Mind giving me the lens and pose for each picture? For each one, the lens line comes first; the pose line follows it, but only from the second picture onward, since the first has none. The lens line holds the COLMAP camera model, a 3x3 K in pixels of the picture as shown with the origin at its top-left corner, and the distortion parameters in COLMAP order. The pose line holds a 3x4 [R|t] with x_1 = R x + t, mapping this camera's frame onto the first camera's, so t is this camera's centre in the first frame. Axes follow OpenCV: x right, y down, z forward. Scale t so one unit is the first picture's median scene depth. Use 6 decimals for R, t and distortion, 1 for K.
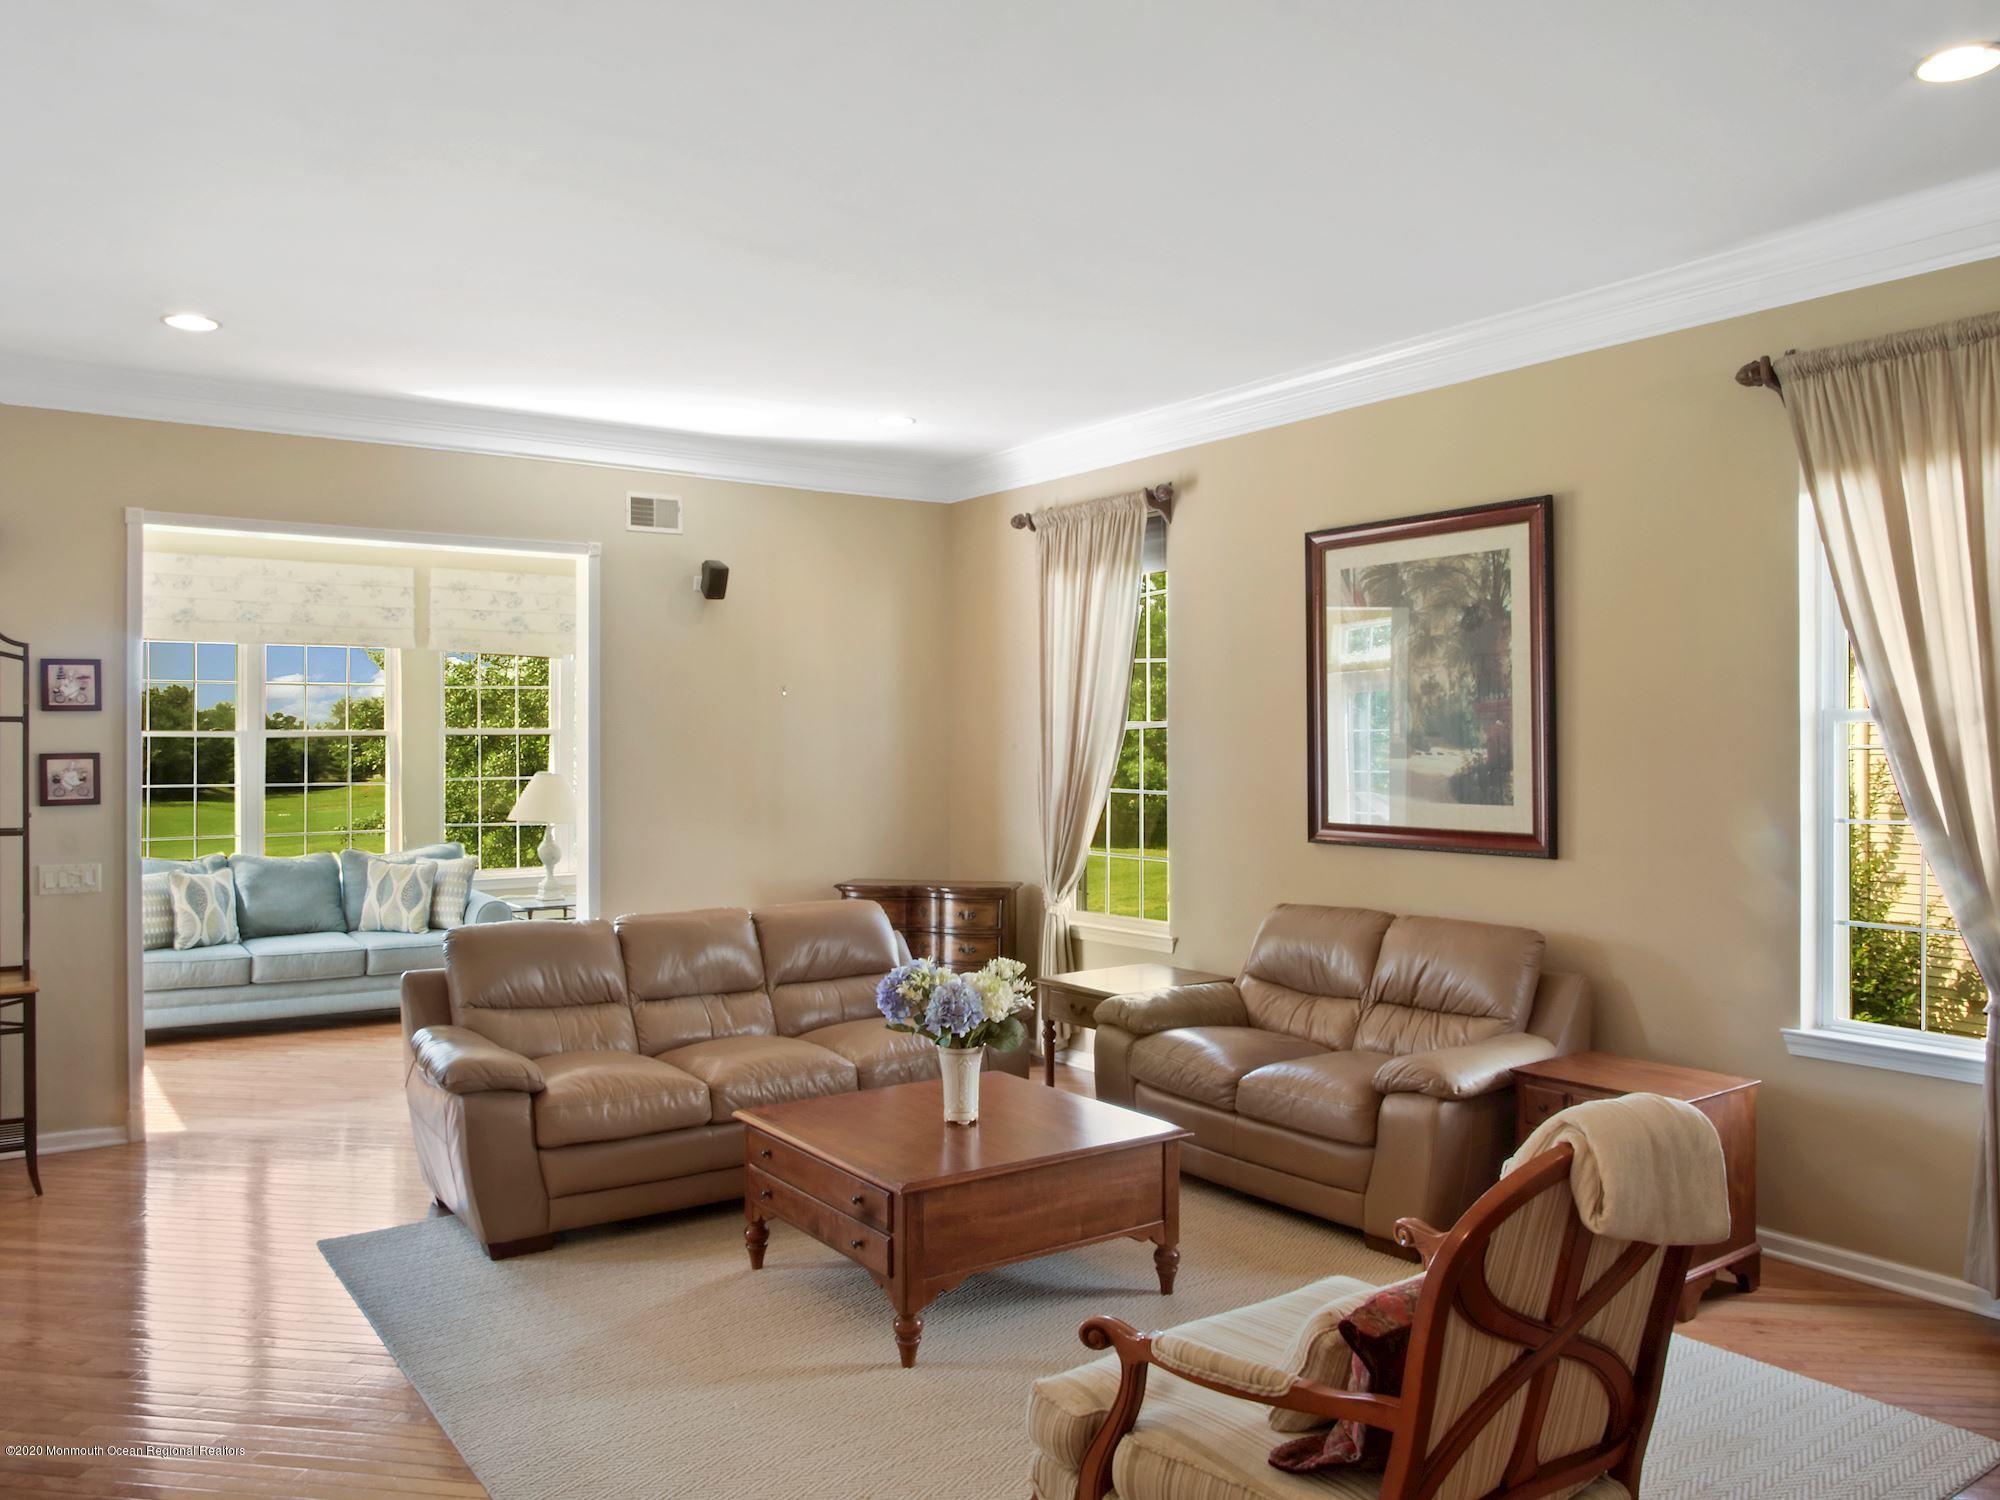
lens RADIAL K [[1487.9, 0, 996.6], [0, 1487.9, 747.5], [0, 0, 1]] dist [-0.026954, 0.005840]
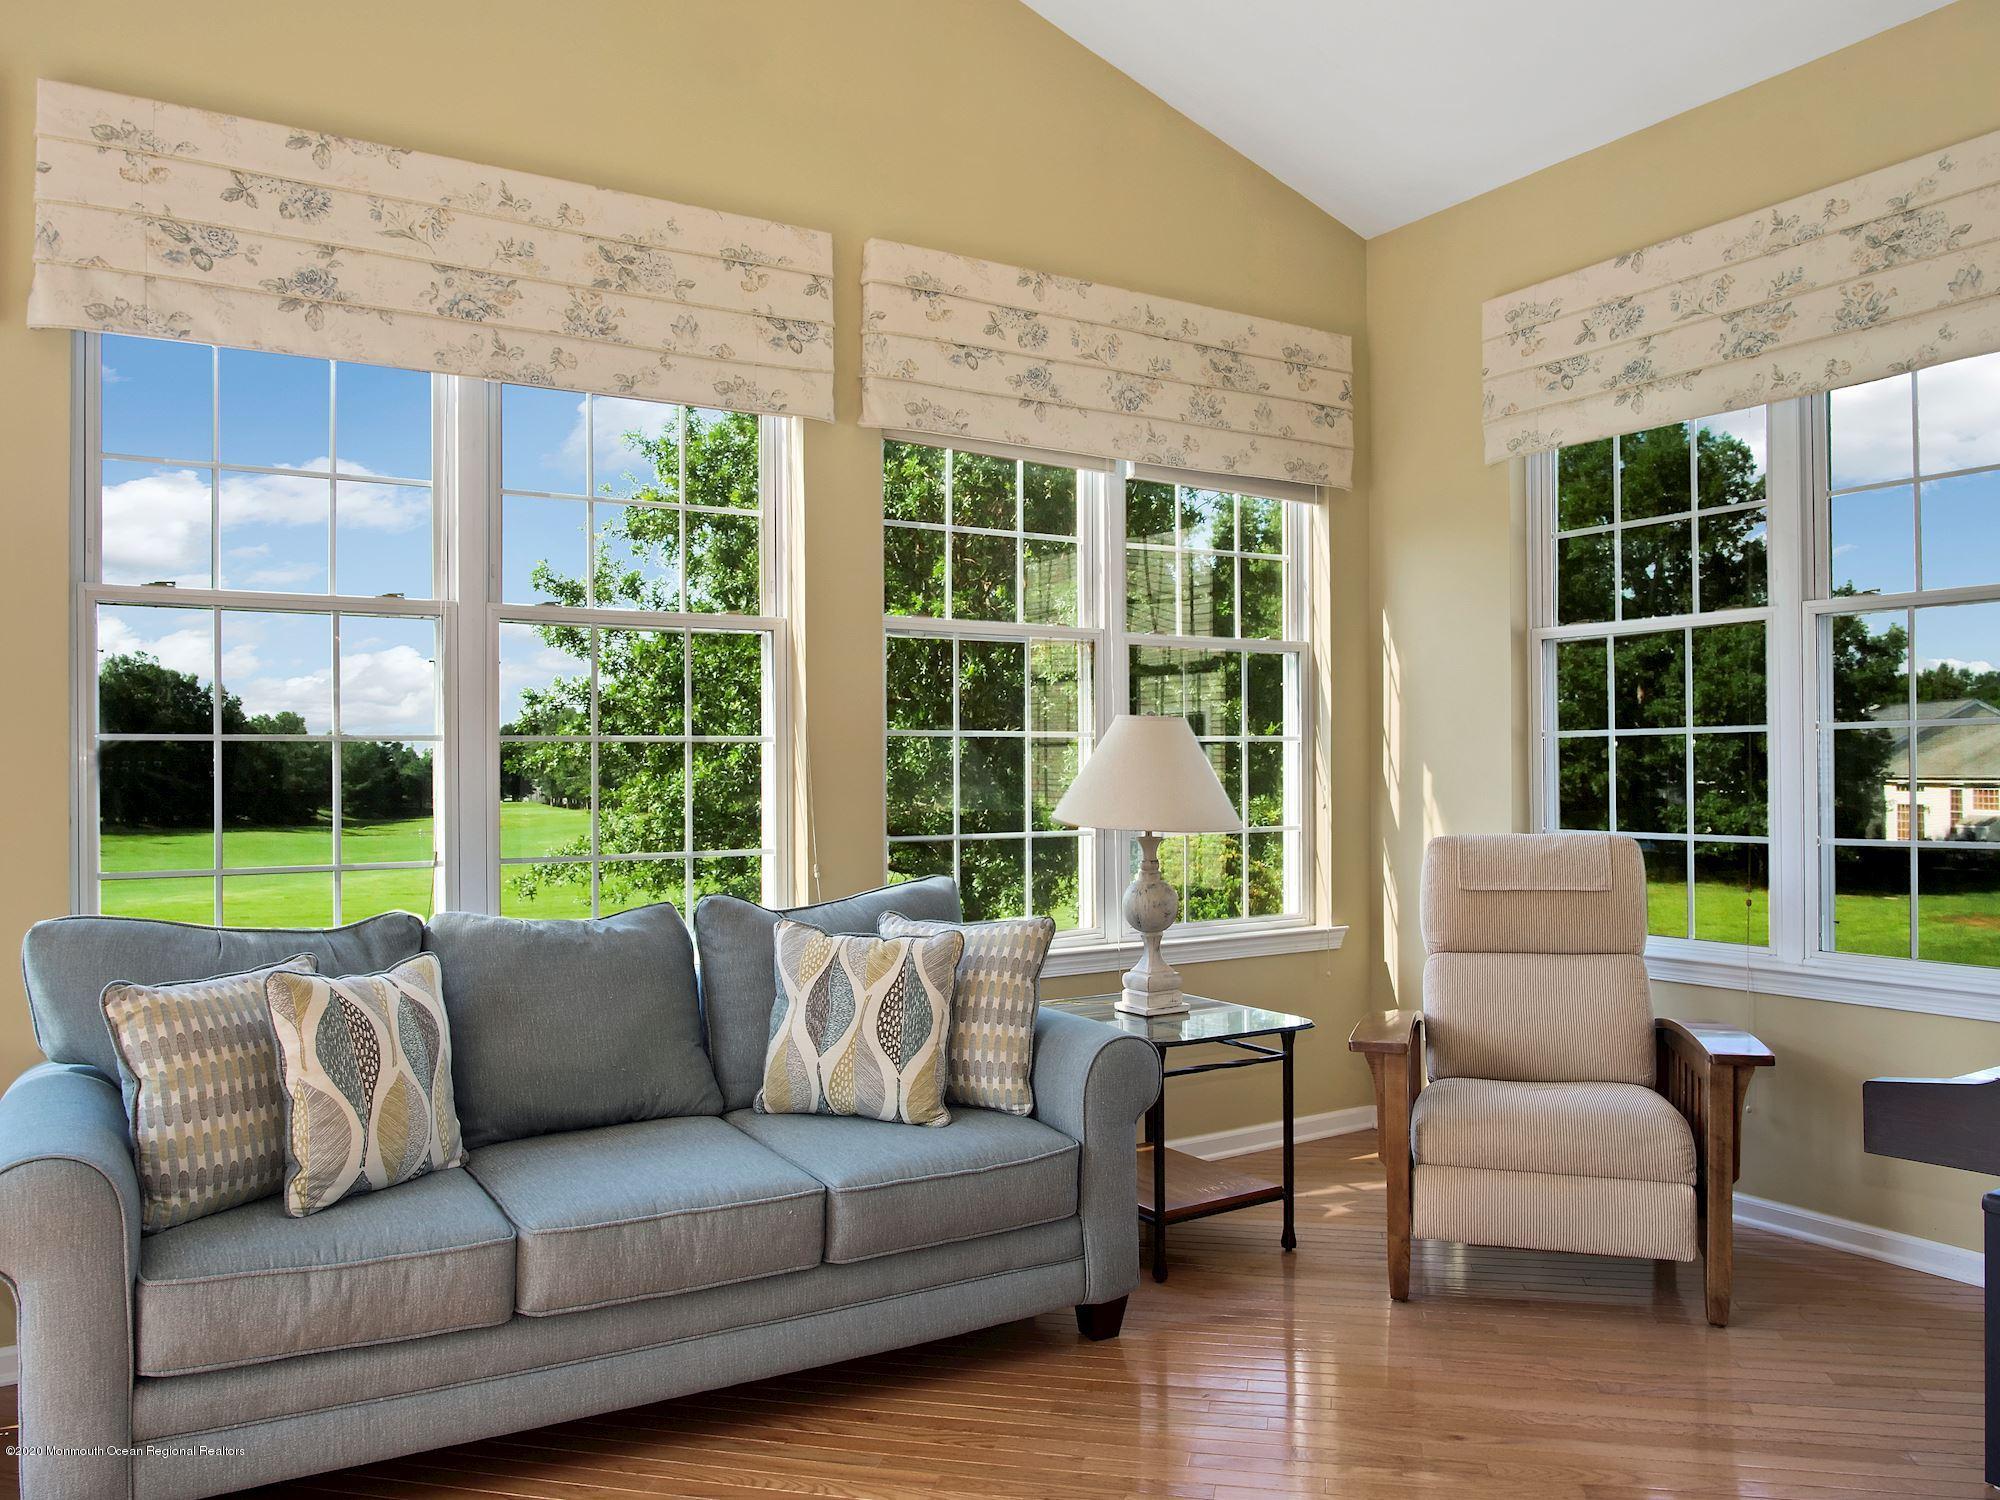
lens RADIAL K [[1487.1, 0, 999.1], [0, 1487.1, 758.1], [0, 0, 1]] dist [-0.026171, 0.003035]
pose [[0.998551, -0.007912, -0.053229, -0.361776], [0.007215, 0.999886, -0.013278, 0.039898], [0.053328, 0.012875, 0.998494, 0.646595]]
